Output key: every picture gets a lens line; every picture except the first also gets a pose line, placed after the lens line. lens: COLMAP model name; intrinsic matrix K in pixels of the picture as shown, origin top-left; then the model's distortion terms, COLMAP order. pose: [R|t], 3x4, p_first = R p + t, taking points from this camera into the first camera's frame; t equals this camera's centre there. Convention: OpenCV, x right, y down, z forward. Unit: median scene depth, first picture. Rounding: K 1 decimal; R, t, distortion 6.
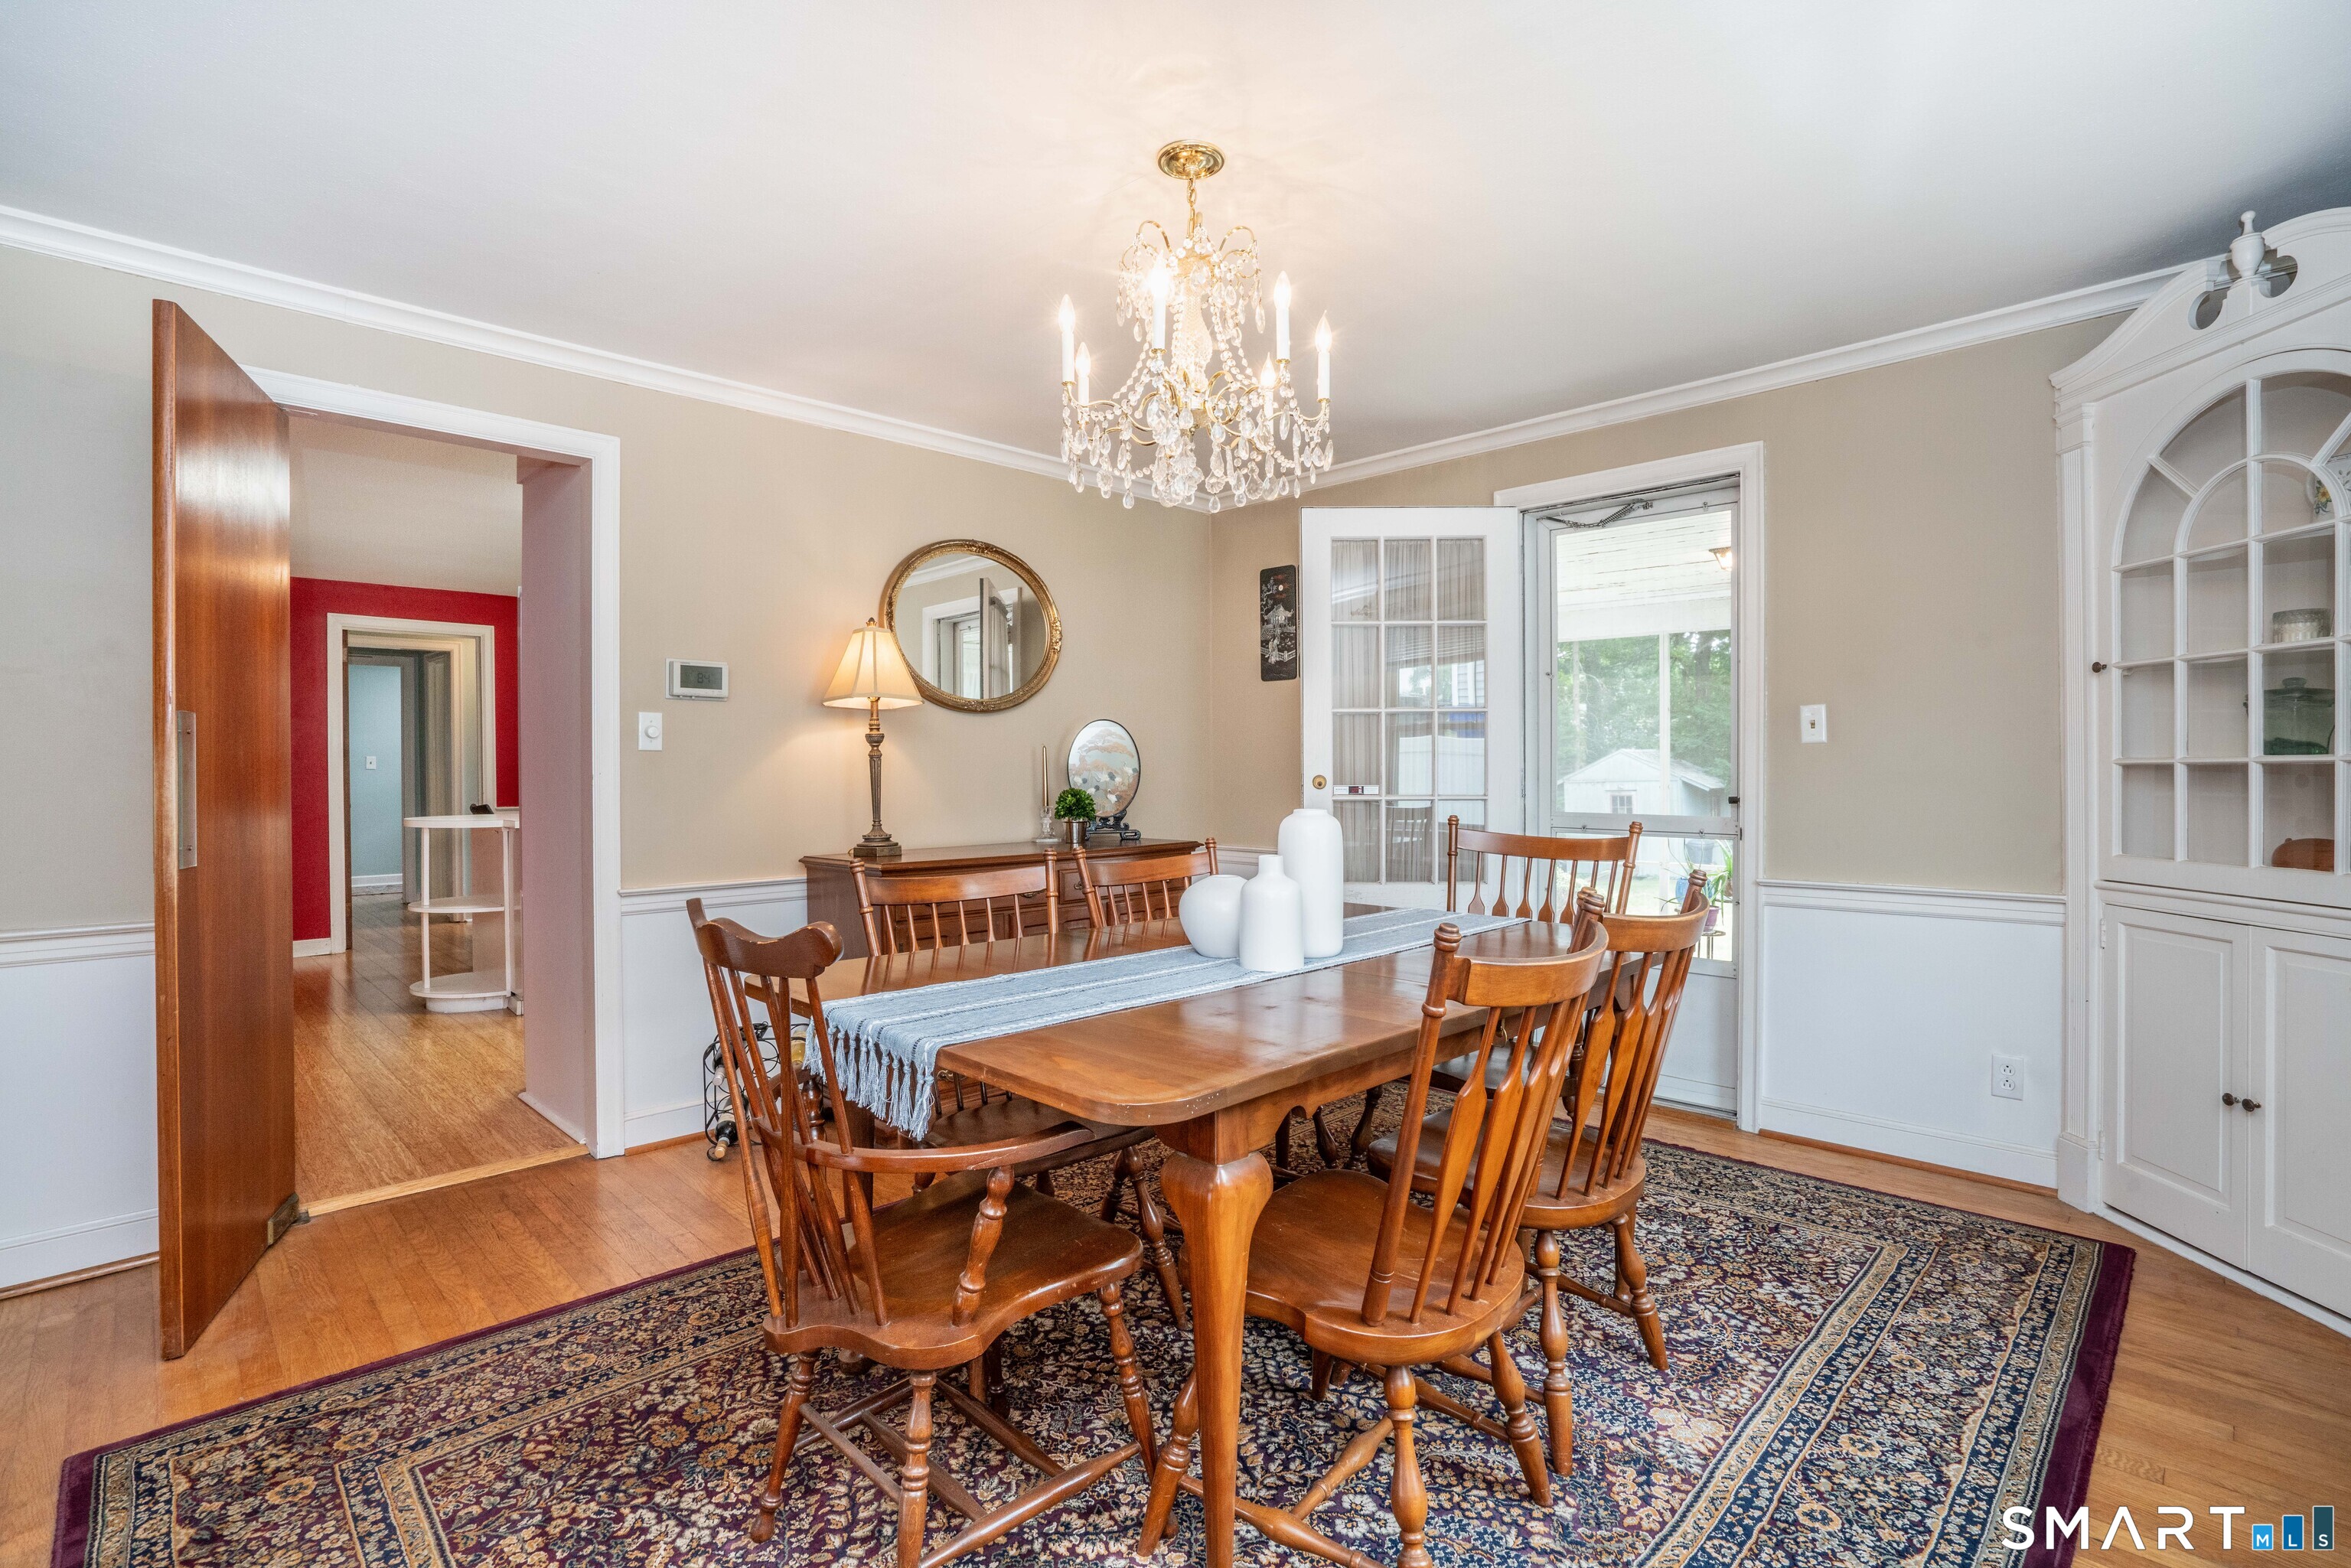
lens RADIAL K [[1080.0, 0, 1157.8], [0, 1080.0, 776.6], [0, 0, 1]] dist [0.002289, 0.000470]
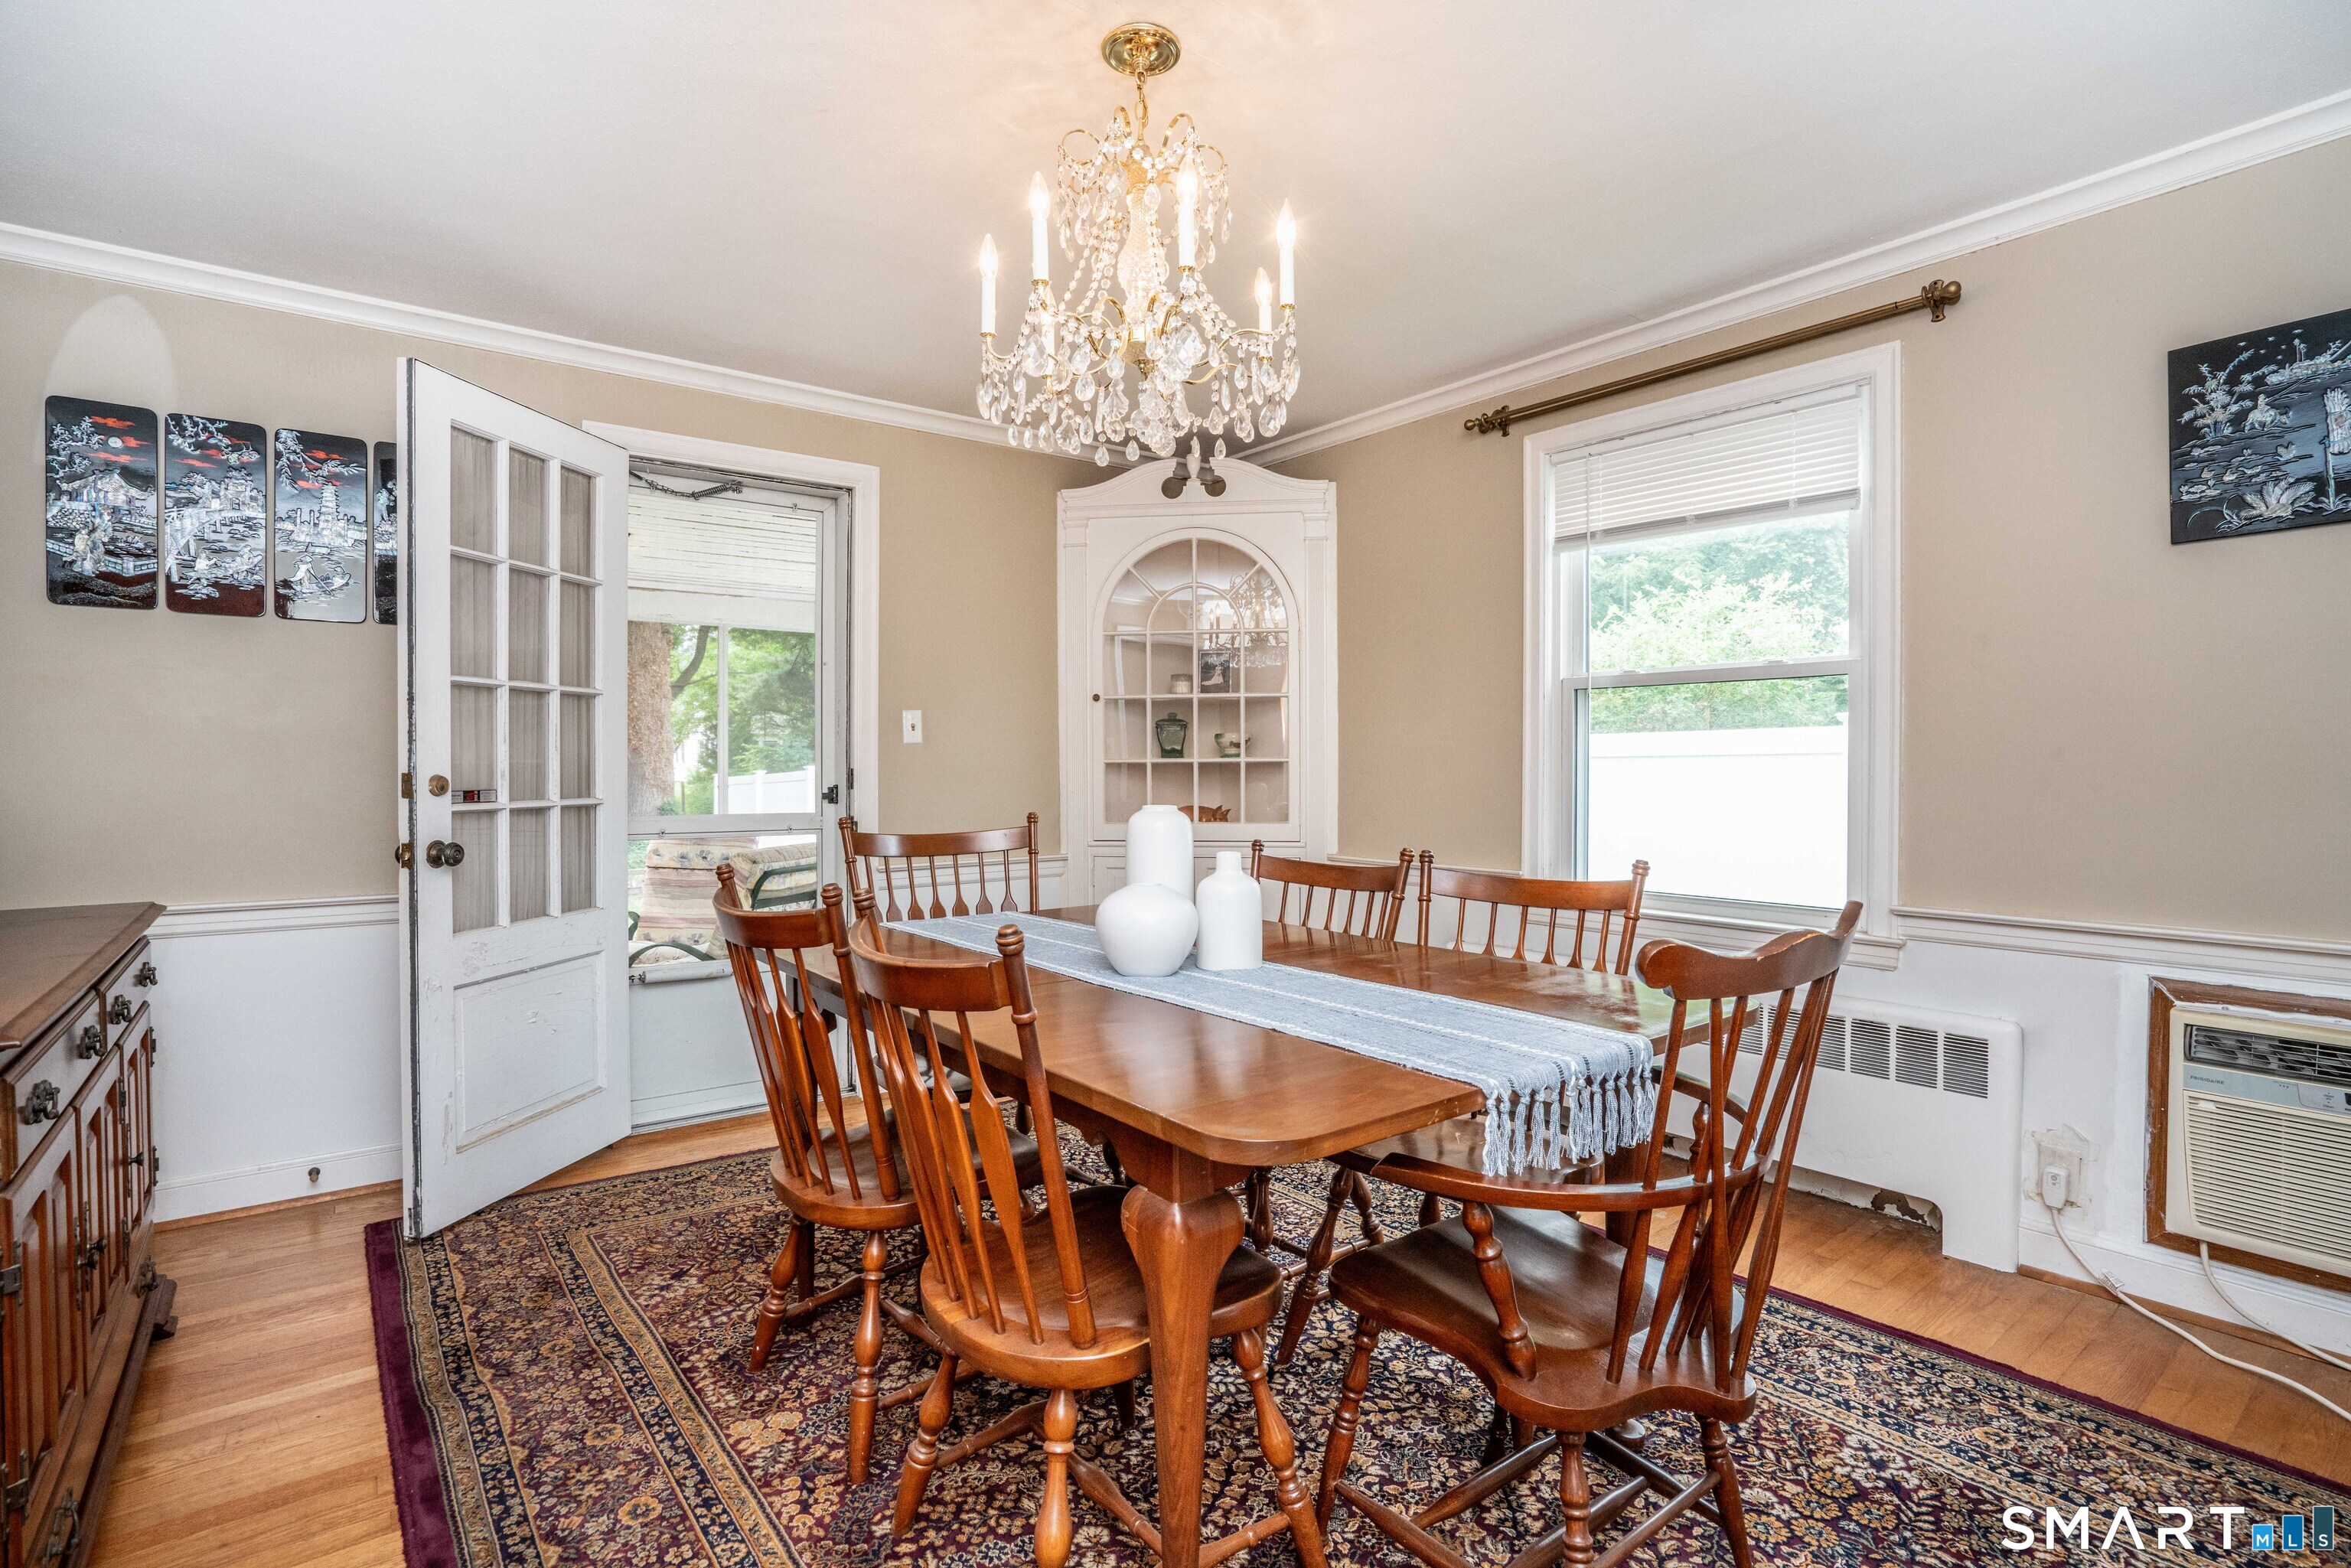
lens RADIAL K [[1141.7, 0, 1166.0], [0, 1141.7, 781.2], [0, 0, 1]] dist [-0.003600, -0.000188]
pose [[0.155030, -0.007726, 0.987880, -0.543499], [0.011951, 0.999911, 0.005945, 0.004818], [-0.987837, 0.010884, 0.155108, 0.535550]]
